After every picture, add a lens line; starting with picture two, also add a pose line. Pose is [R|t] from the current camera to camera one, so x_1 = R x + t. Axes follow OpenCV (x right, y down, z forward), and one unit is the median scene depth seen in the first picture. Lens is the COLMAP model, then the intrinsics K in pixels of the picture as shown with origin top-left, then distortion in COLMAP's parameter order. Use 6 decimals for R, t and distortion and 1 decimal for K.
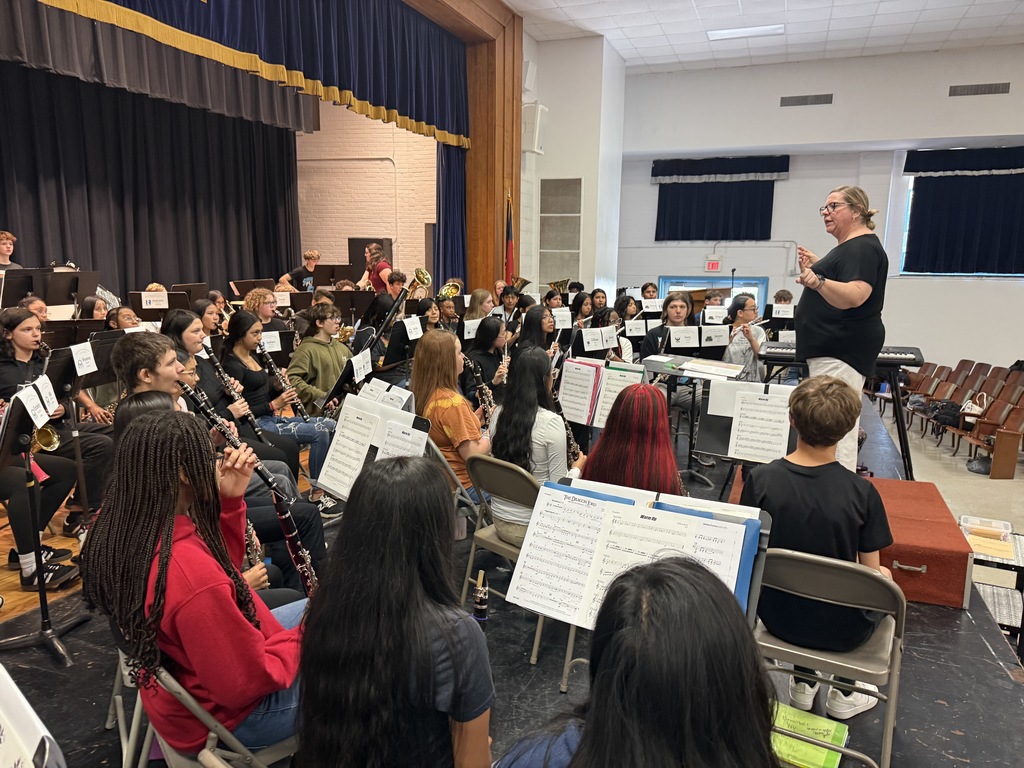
lens RADIAL K [[744.8, 0, 512.0], [0, 744.8, 384.0], [0, 0, 1]] dist [0.029696, -0.001616]
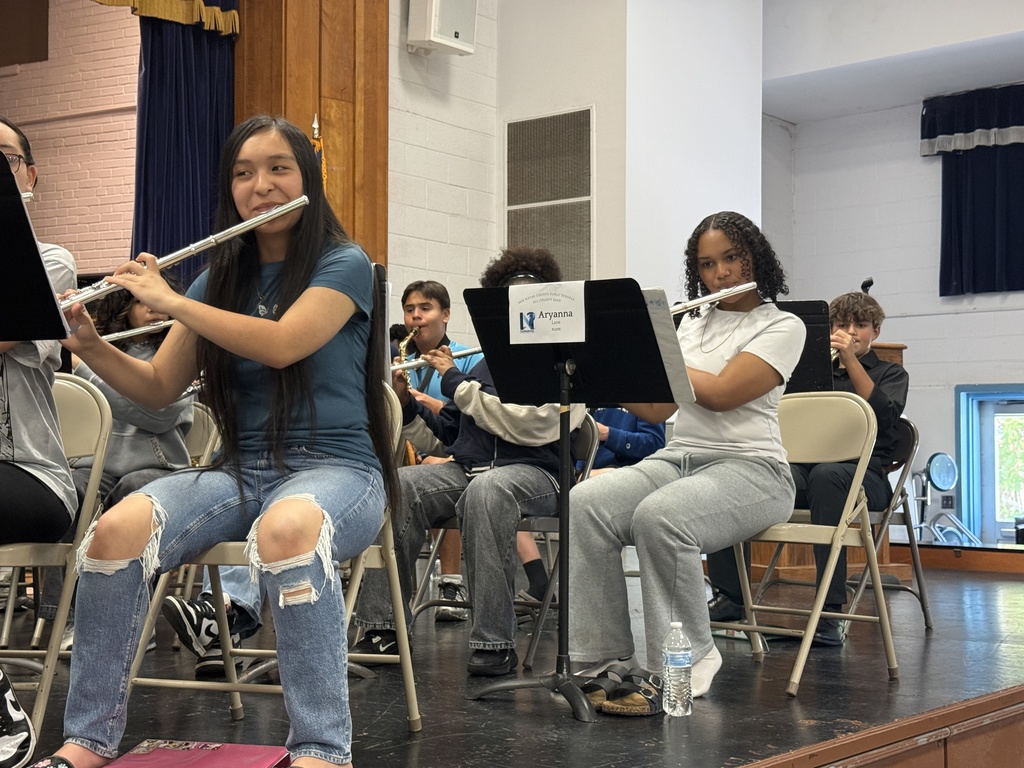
lens RADIAL K [[1482.8, 0, 512.0], [0, 1482.8, 384.0], [0, 0, 1]] dist [0.028767, 0.044000]
pose [[0.947651, -0.024262, -0.318386, 0.295213], [-0.042909, 0.978389, -0.202272, 0.026353], [0.316413, 0.205344, 0.926130, 0.287166]]
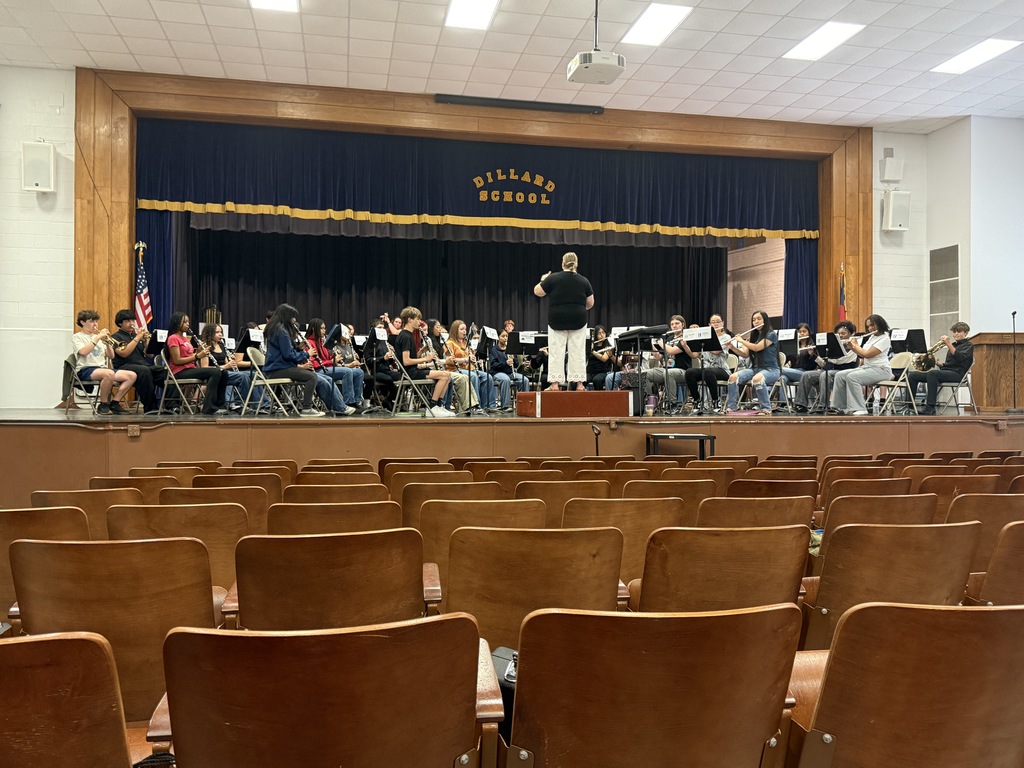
lens RADIAL K [[821.3, 0, 512.0], [0, 821.3, 384.0], [0, 0, 1]] dist [0.003866, 0.001538]
pose [[0.545773, -0.014340, -0.837810, 0.714705], [-0.126893, 0.986908, -0.099553, 0.116045], [0.828269, 0.160646, 0.536809, -0.121270]]
